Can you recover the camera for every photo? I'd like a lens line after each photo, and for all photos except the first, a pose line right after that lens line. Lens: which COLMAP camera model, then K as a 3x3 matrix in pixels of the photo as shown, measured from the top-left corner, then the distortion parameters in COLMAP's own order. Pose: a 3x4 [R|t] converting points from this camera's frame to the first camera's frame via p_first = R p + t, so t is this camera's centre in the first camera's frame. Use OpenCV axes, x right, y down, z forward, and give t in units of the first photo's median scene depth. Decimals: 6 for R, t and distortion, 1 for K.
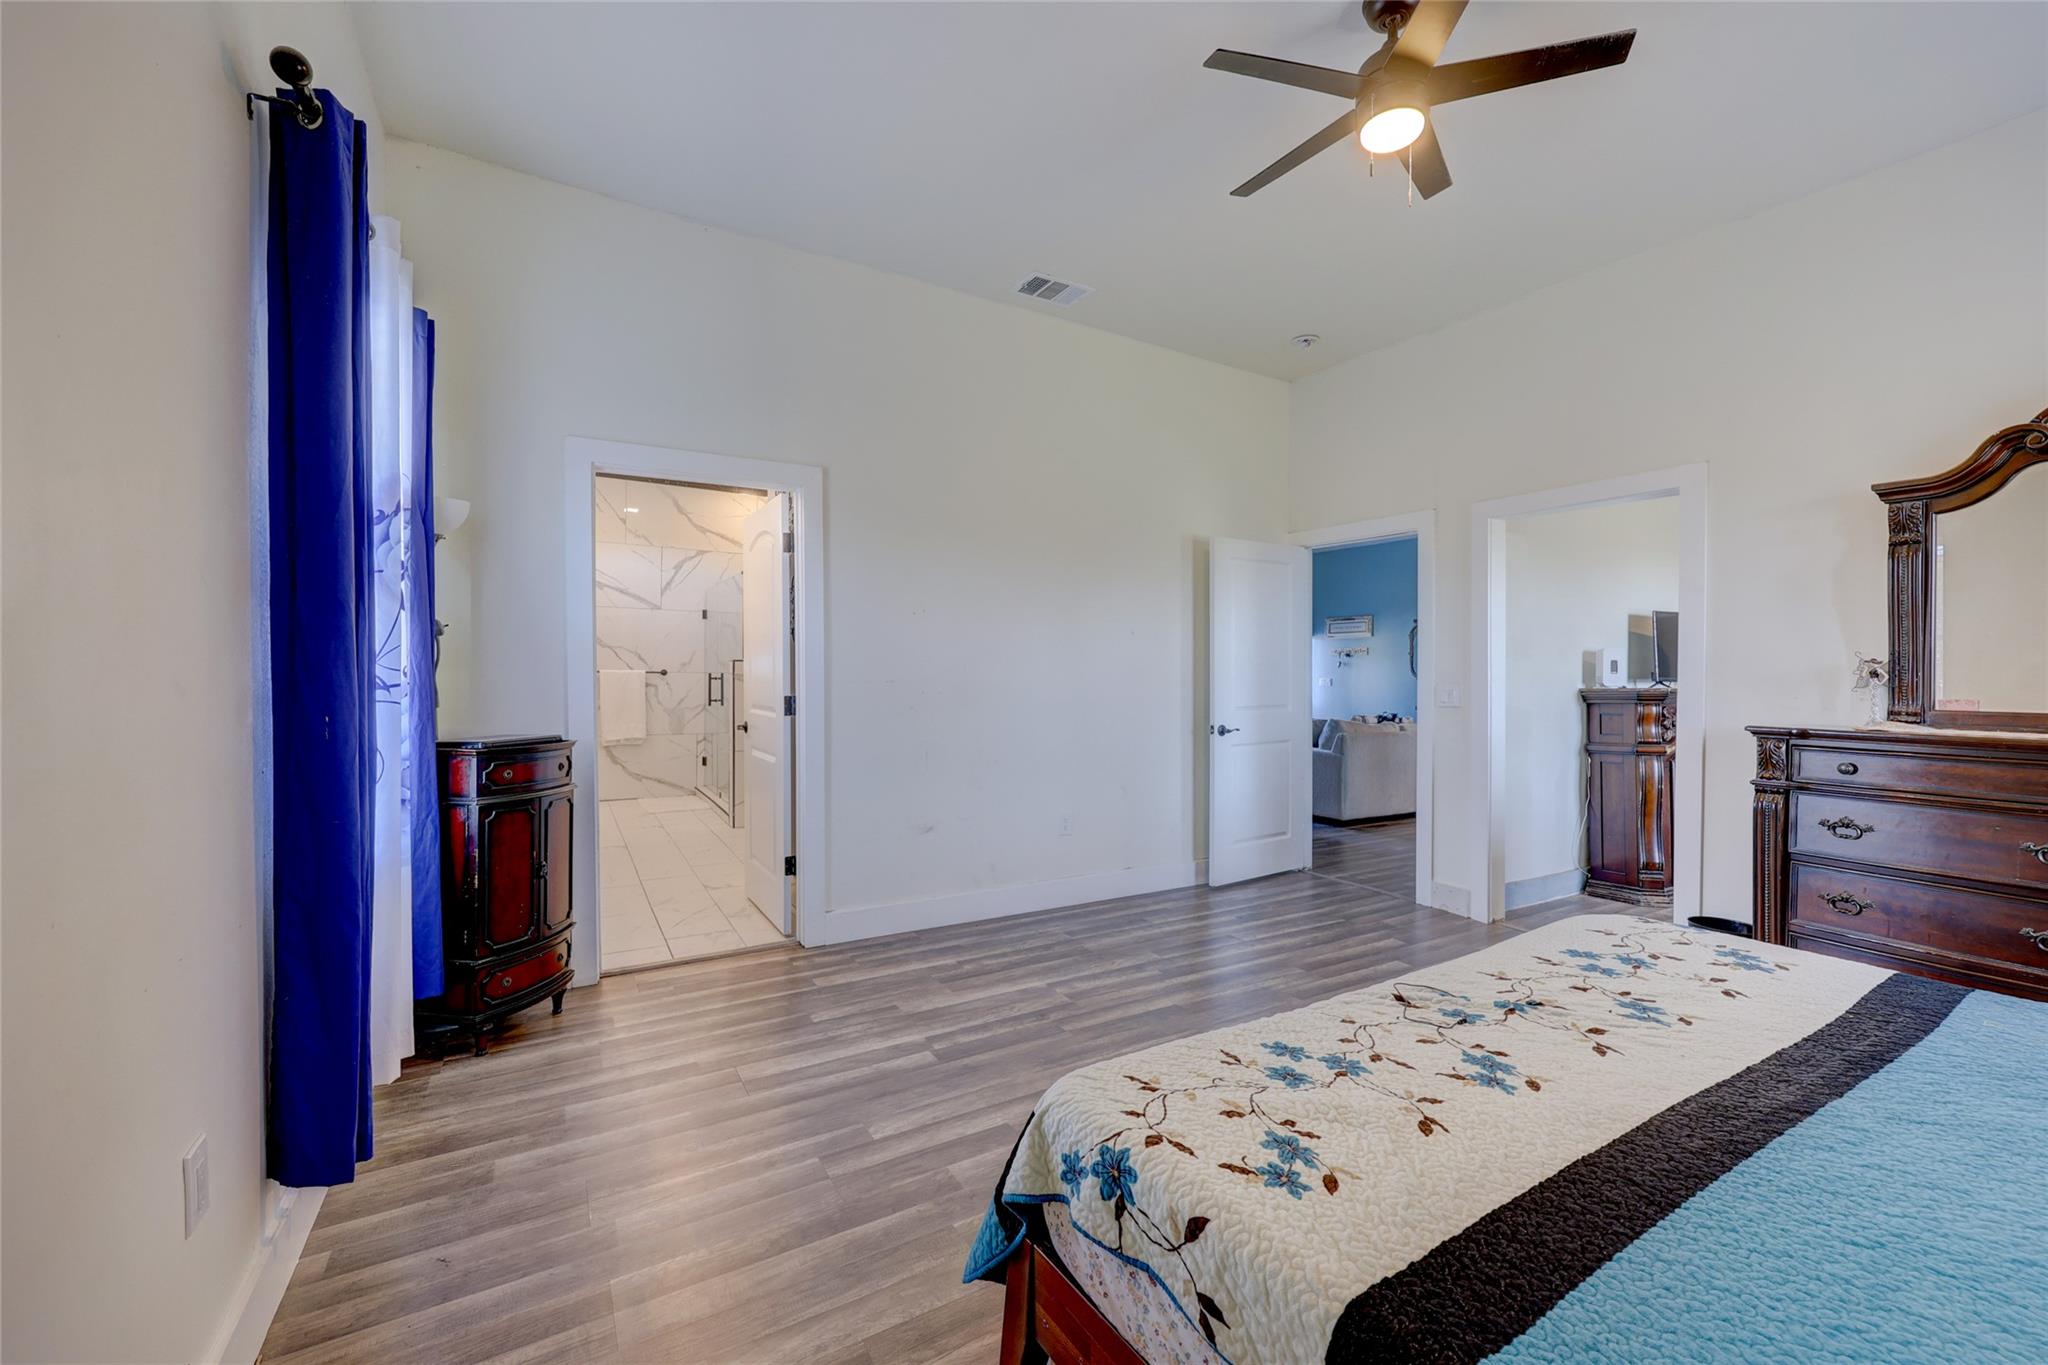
lens RADIAL K [[821.8, 0, 1026.0], [0, 821.8, 679.0], [0, 0, 1]] dist [-0.000966, 0.000643]
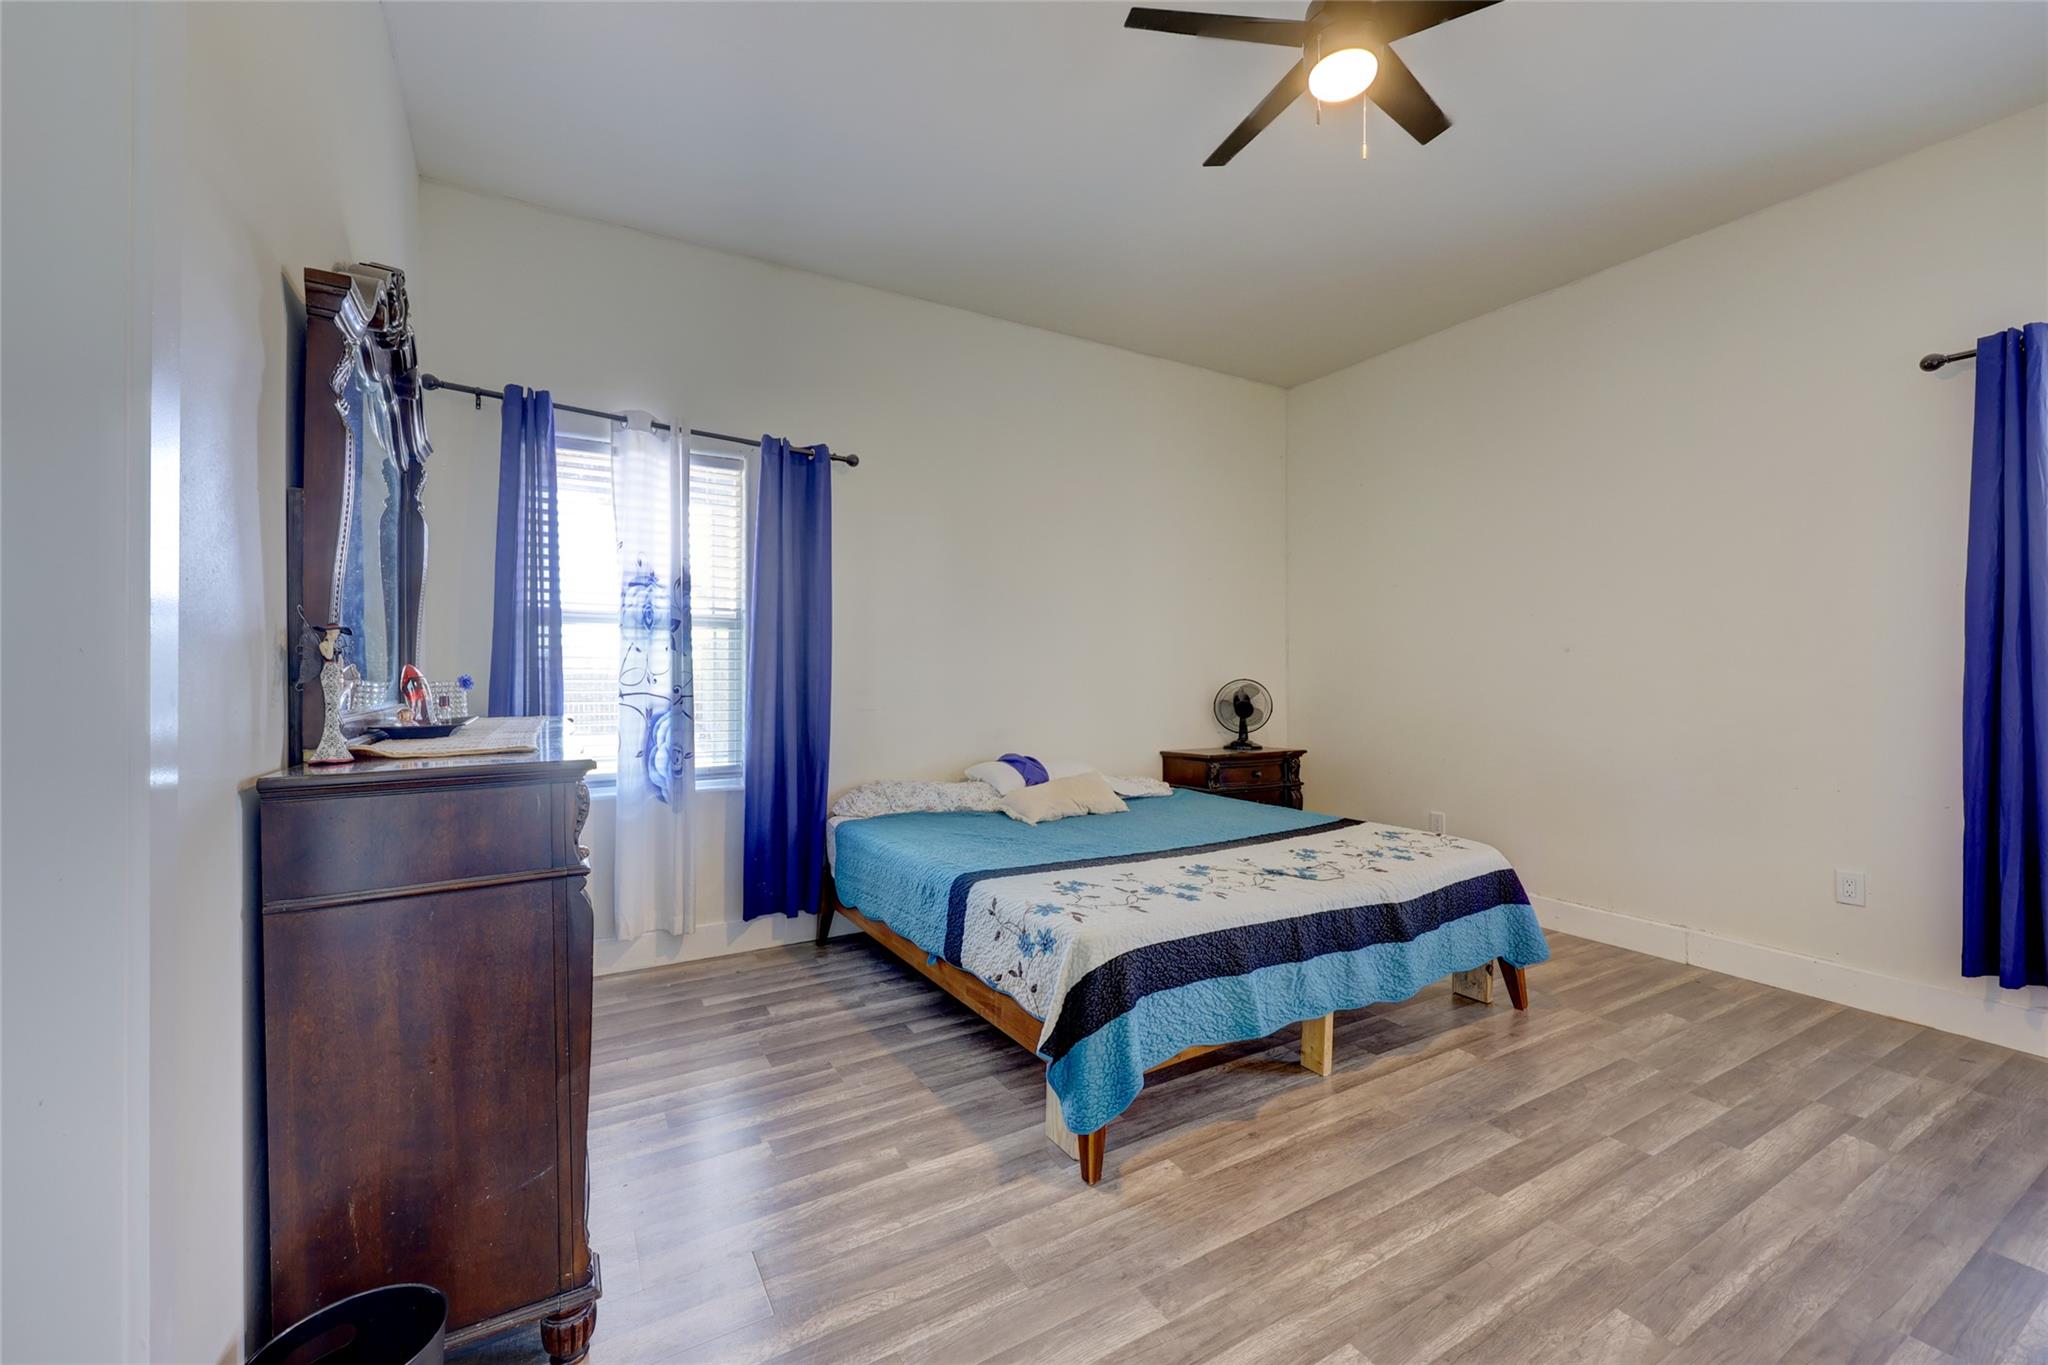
lens RADIAL K [[818.7, 0, 1030.9], [0, 818.7, 680.1], [0, 0, 1]] dist [0.000406, 0.000203]
pose [[-0.999901, -0.007270, 0.012049, 0.497648], [-0.007120, 0.999898, 0.012403, -0.002145], [-0.012138, 0.012316, -0.999850, 1.235536]]
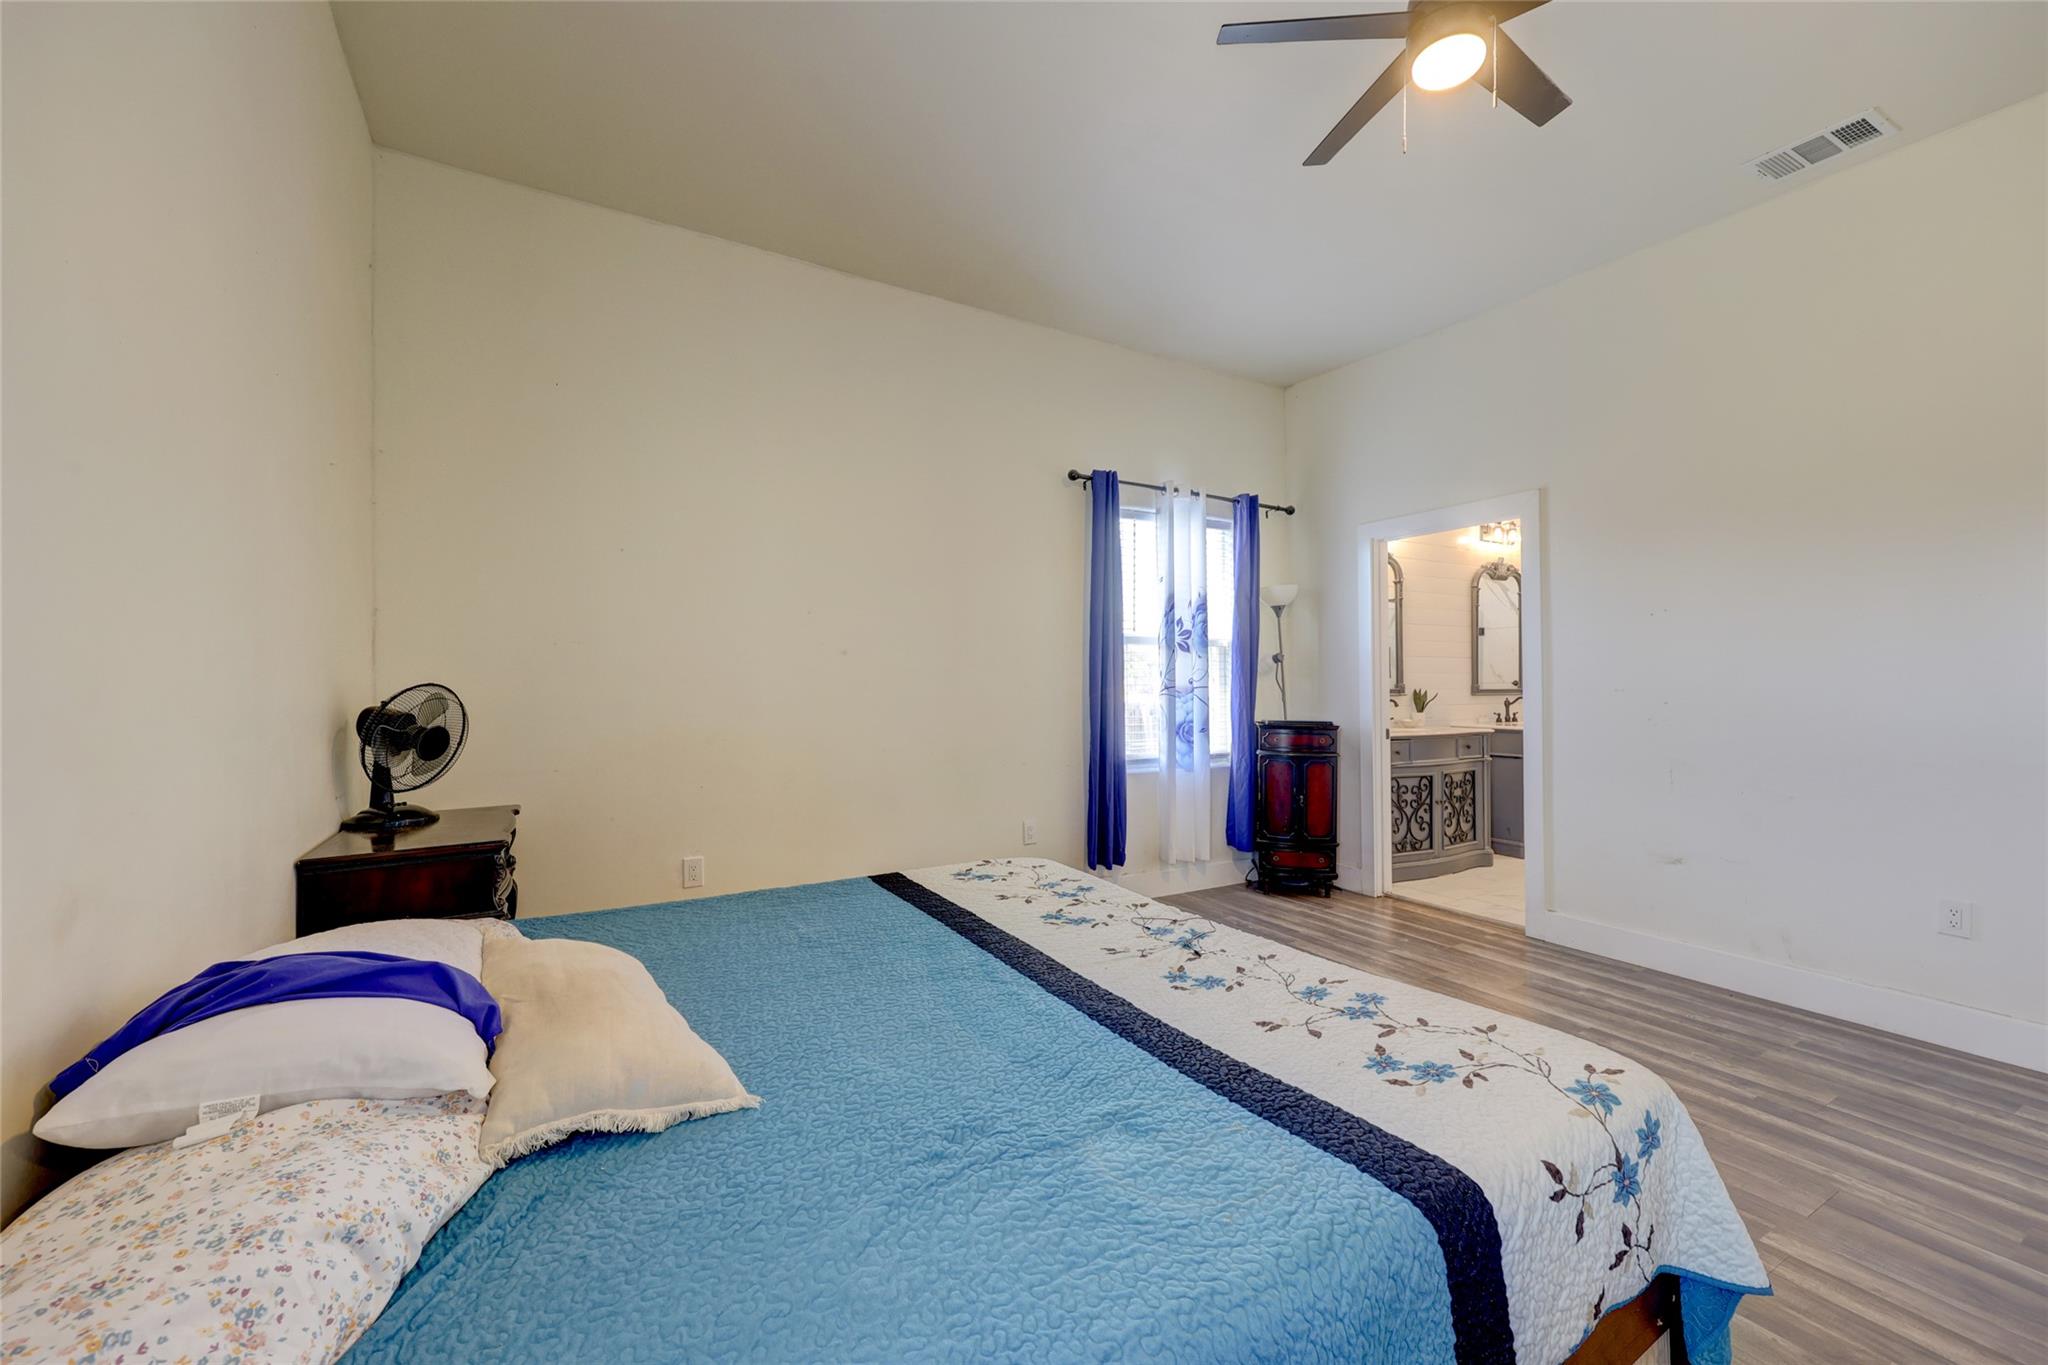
lens RADIAL K [[821.8, 0, 1026.0], [0, 821.8, 679.0], [0, 0, 1]] dist [-0.000966, 0.000643]
pose [[-0.002098, -0.009864, -0.999949, 0.853206], [-0.010872, 0.999892, -0.009841, 0.007575], [0.999939, 0.010851, -0.002205, 0.354697]]
